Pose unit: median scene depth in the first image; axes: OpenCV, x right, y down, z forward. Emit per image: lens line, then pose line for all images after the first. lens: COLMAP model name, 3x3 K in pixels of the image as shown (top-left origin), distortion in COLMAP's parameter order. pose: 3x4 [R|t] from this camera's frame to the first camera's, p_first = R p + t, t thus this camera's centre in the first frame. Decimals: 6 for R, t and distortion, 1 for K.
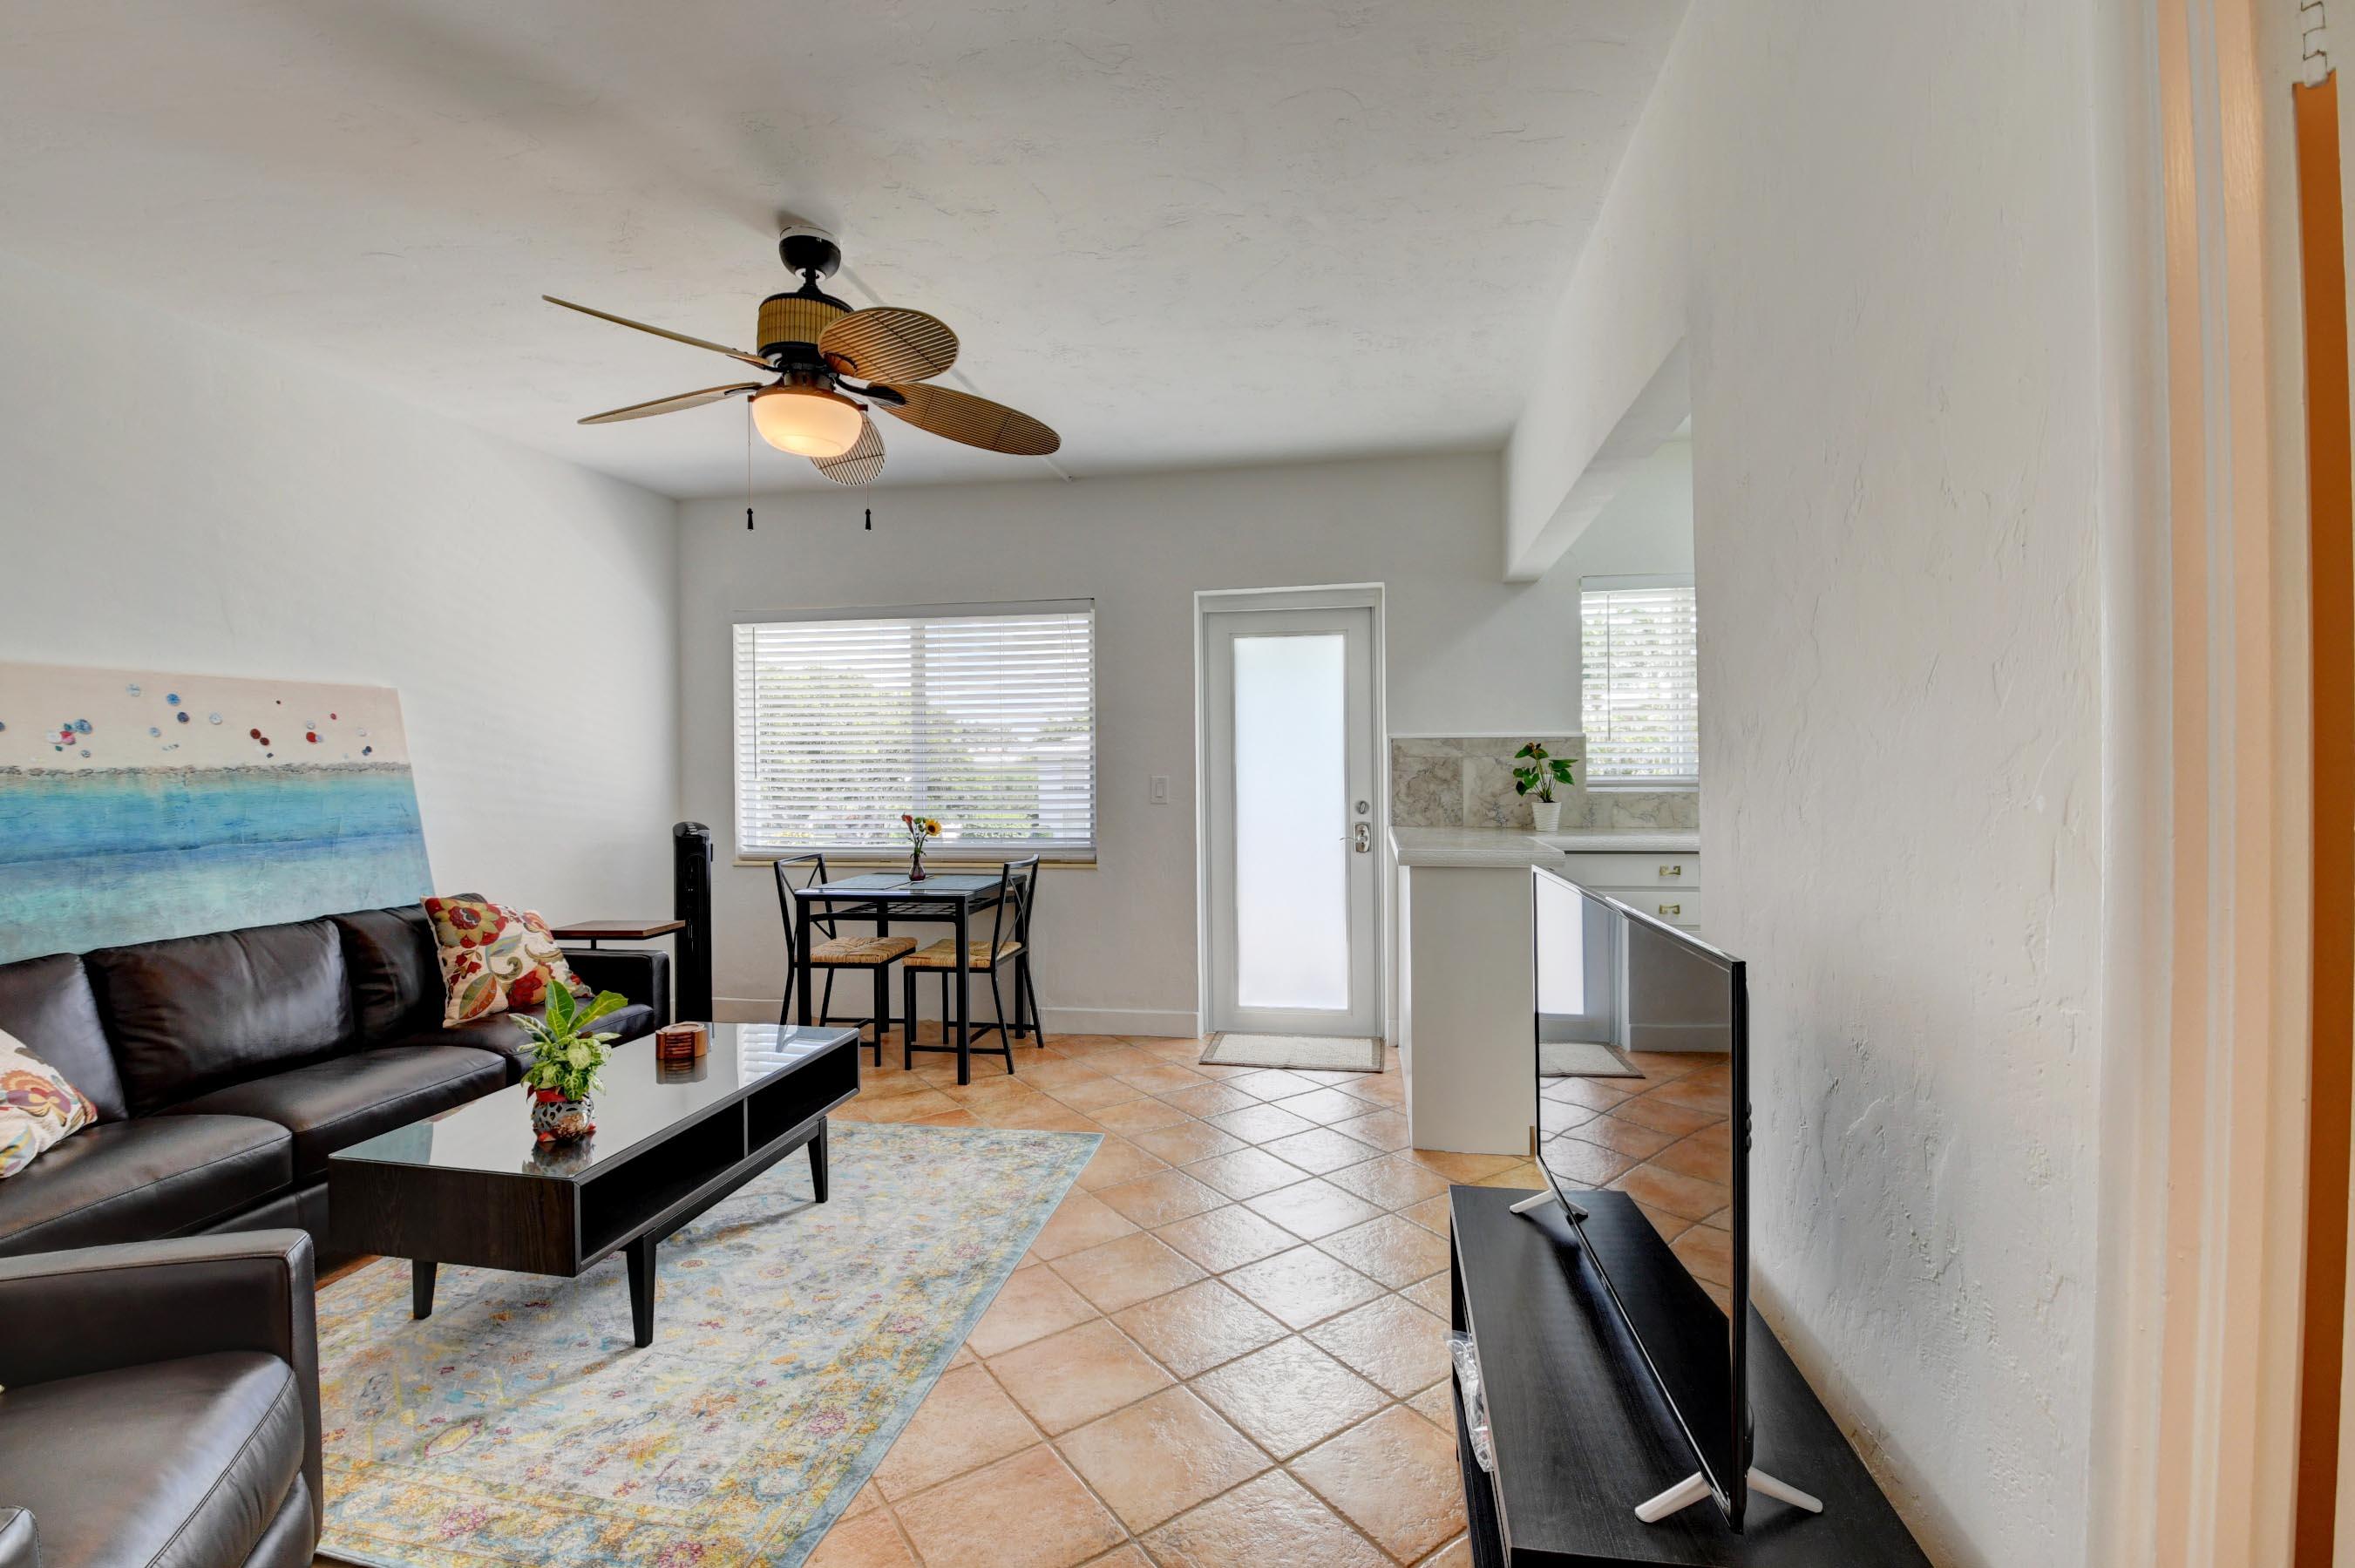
lens RADIAL K [[1030.9, 0, 1184.2], [0, 1030.9, 770.7], [0, 0, 1]] dist [0.001013, -0.018805]
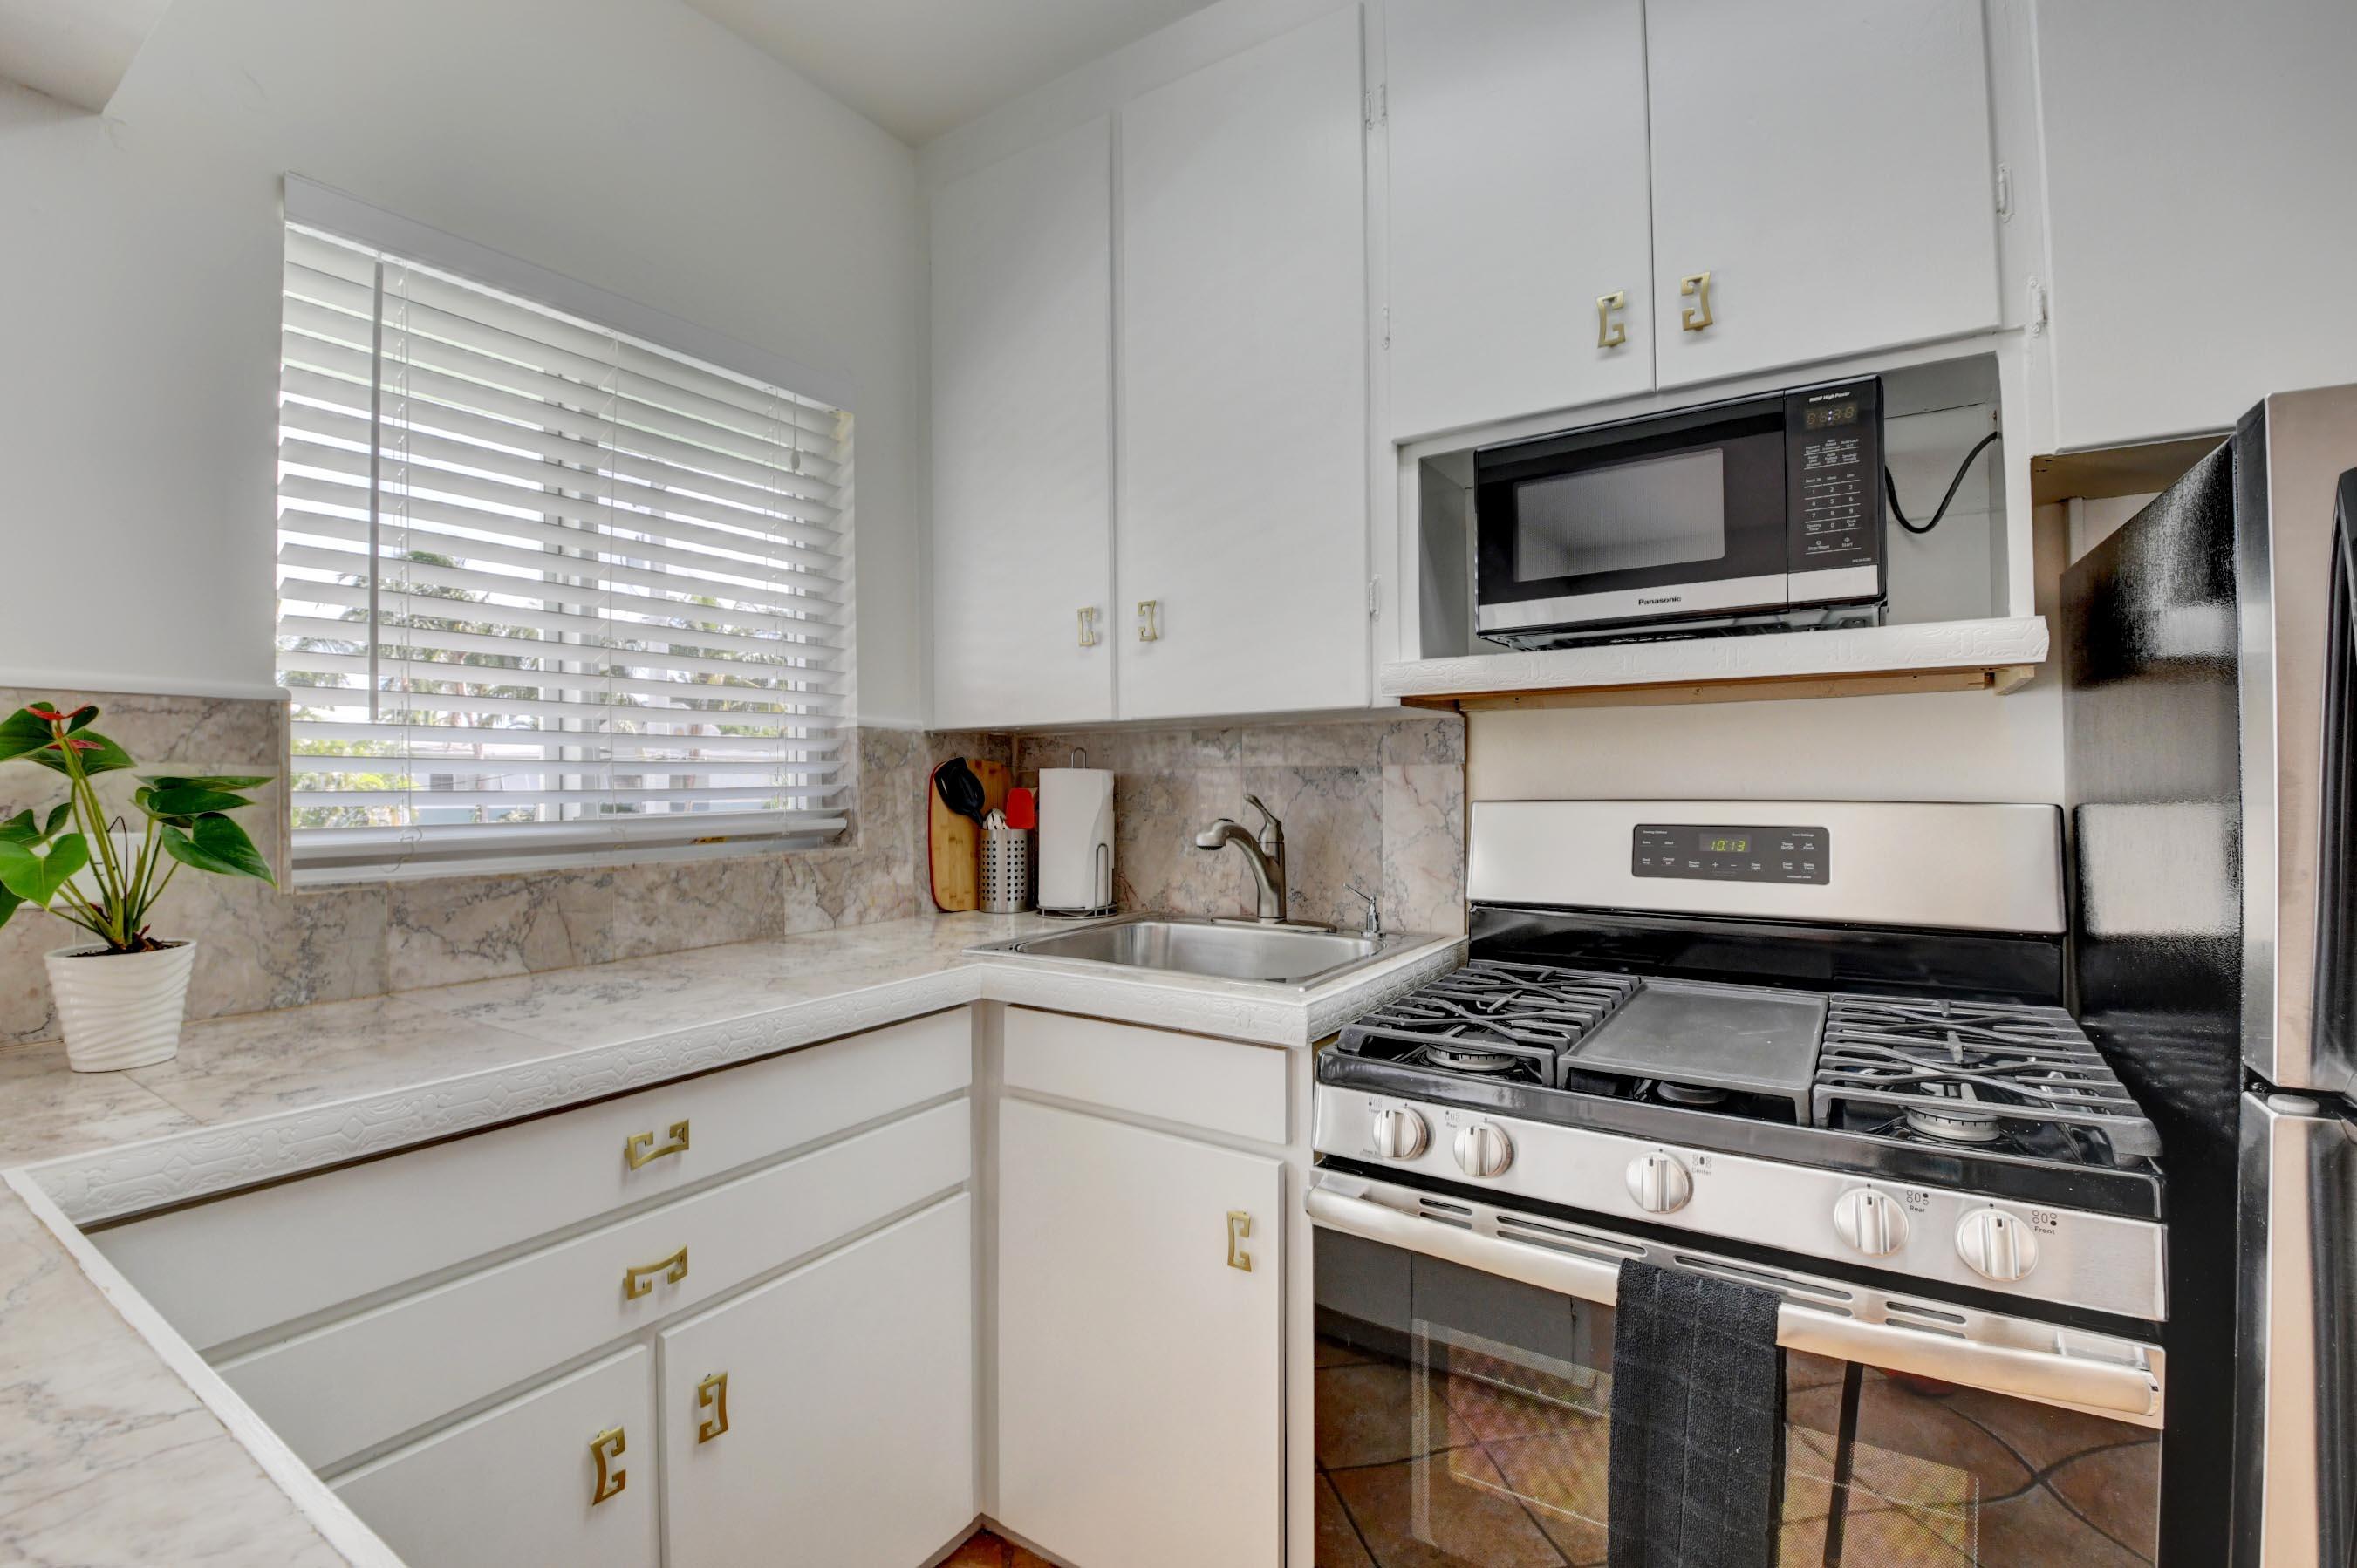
lens RADIAL K [[1029.8, 0, 1184.8], [0, 1029.8, 770.1], [0, 0, 1]] dist [0.002705, -0.017717]
pose [[0.395912, 0.013942, 0.918183, 0.300003], [0.008512, 0.999786, -0.018852, -0.007191], [-0.918249, 0.015279, 0.395709, 0.876117]]
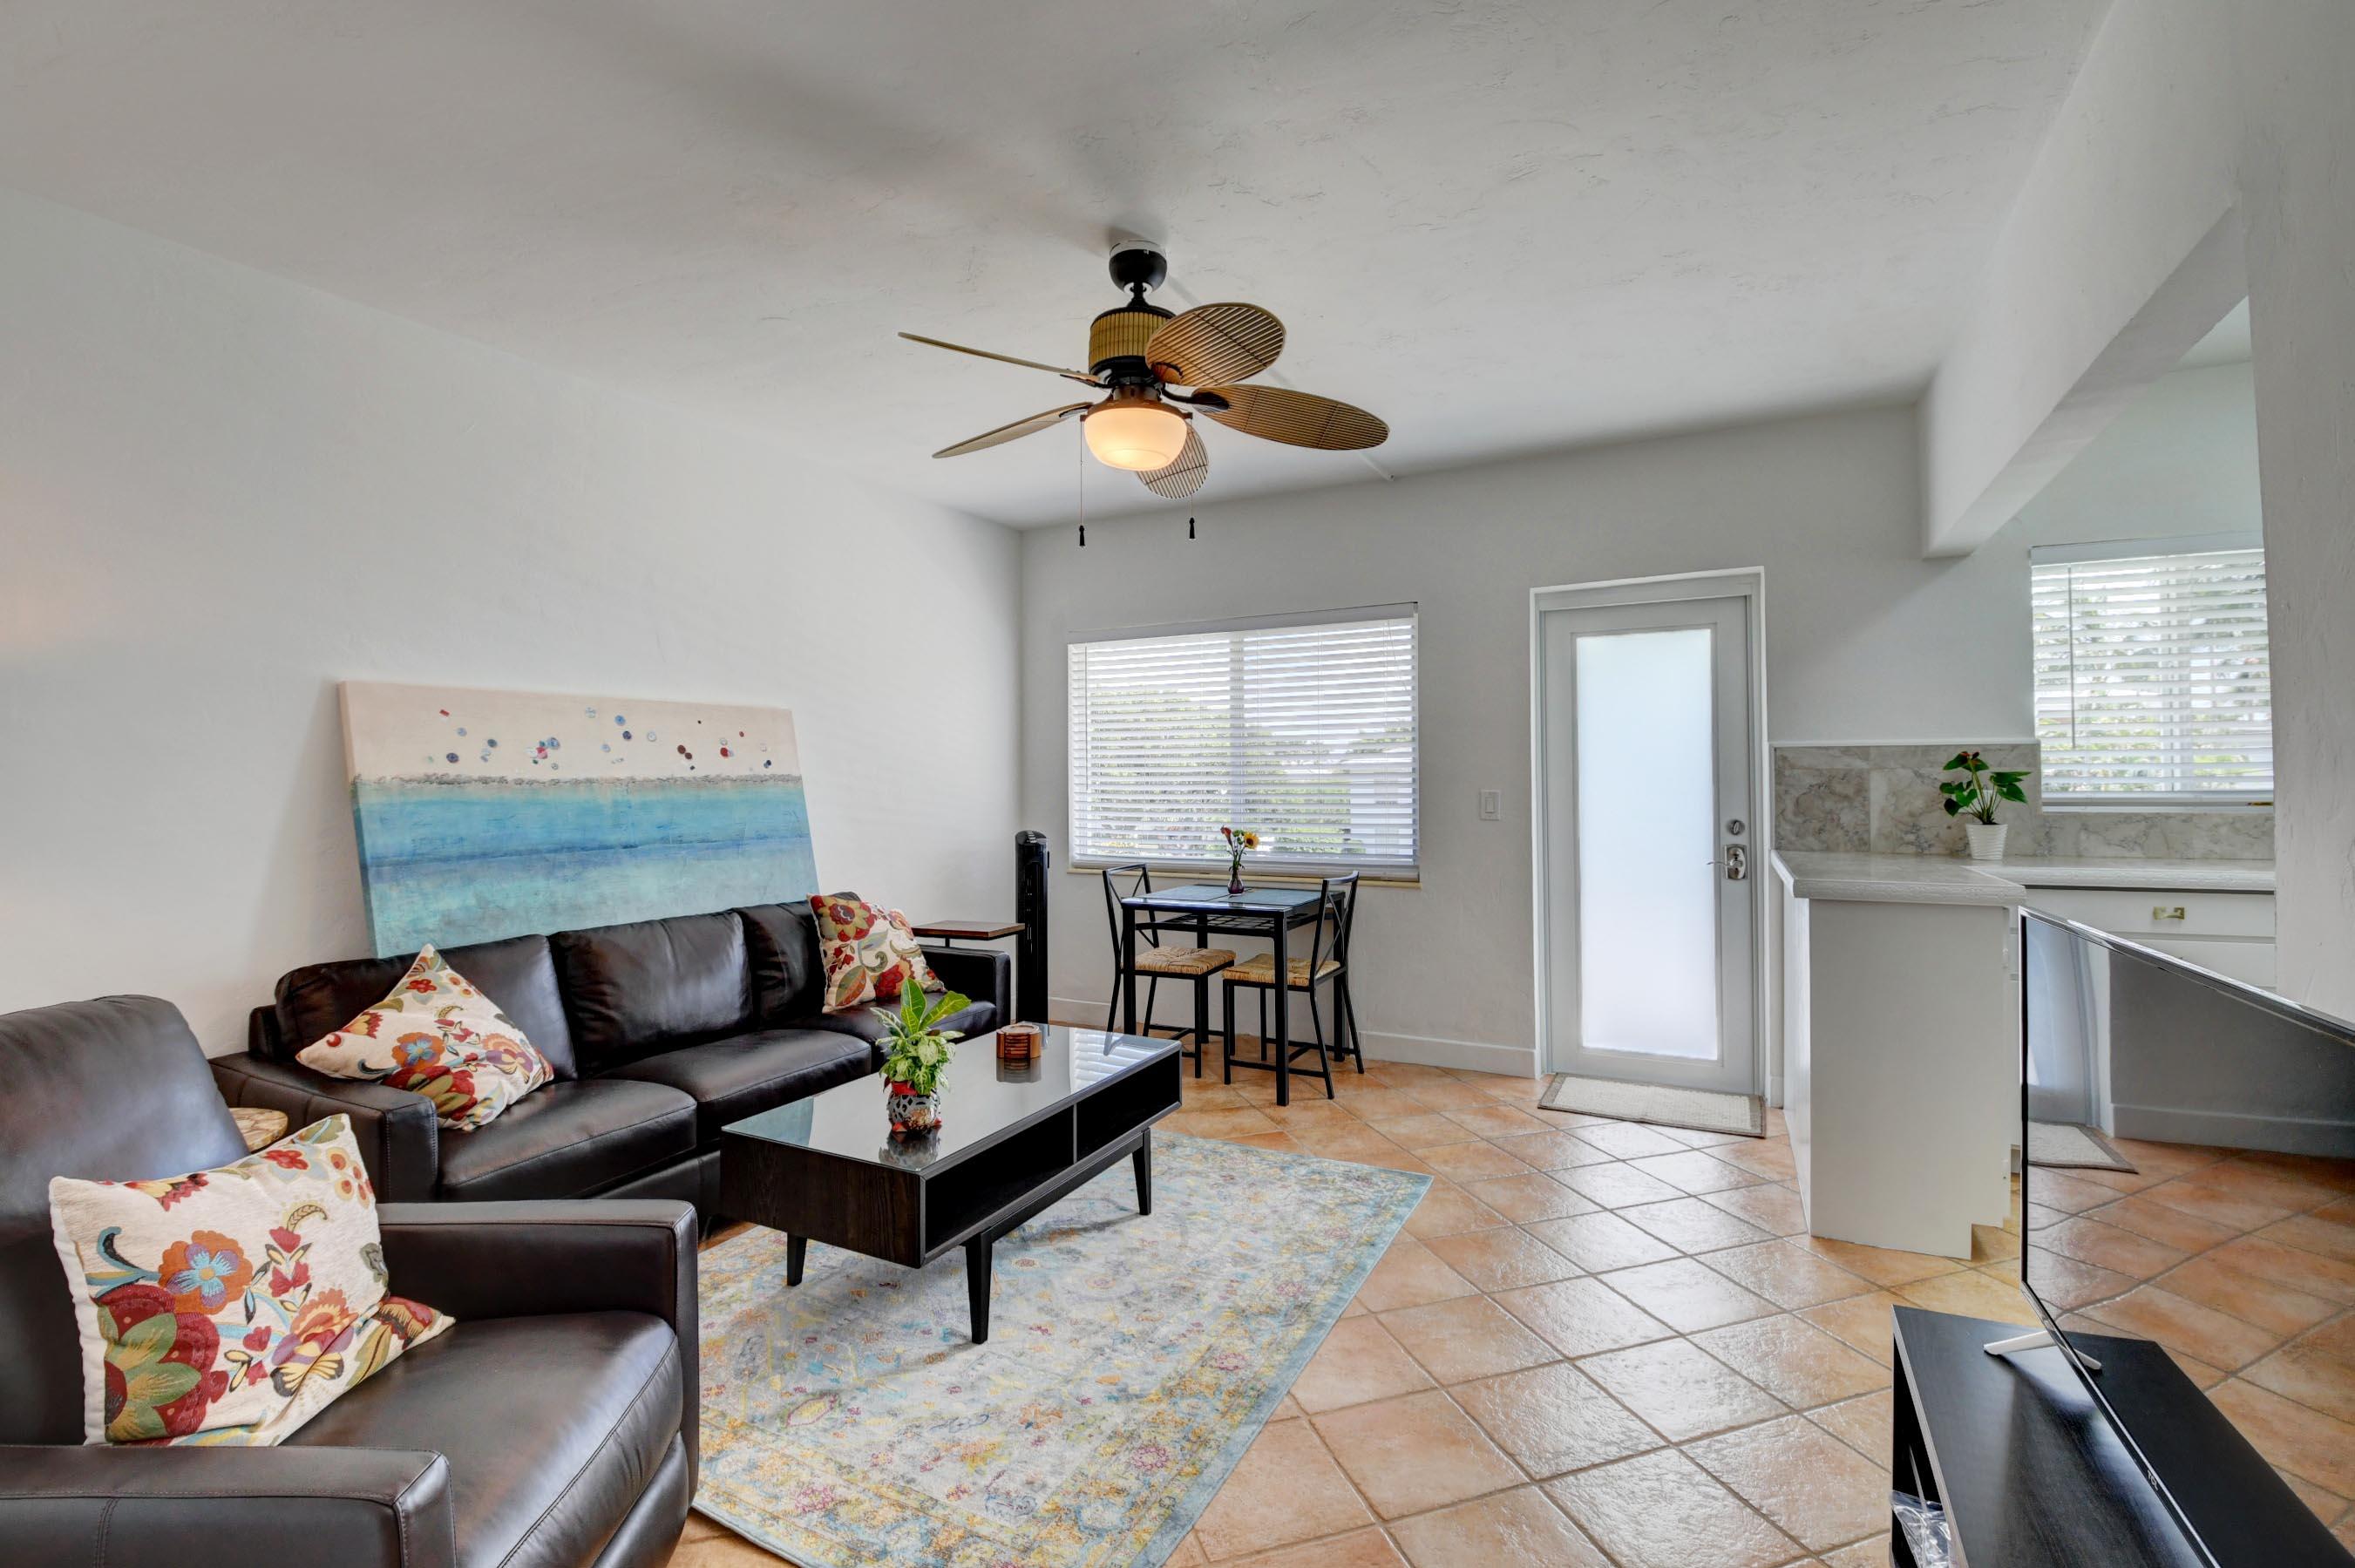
lens RADIAL K [[1029.0, 0, 1182.6], [0, 1029.0, 771.3], [0, 0, 1]] dist [0.022003, -0.032035]
pose [[0.954727, -0.000775, -0.297483, -0.017691], [-0.003389, 0.999903, -0.013482, 0.002415], [0.297465, 0.013879, 0.954632, 0.045401]]
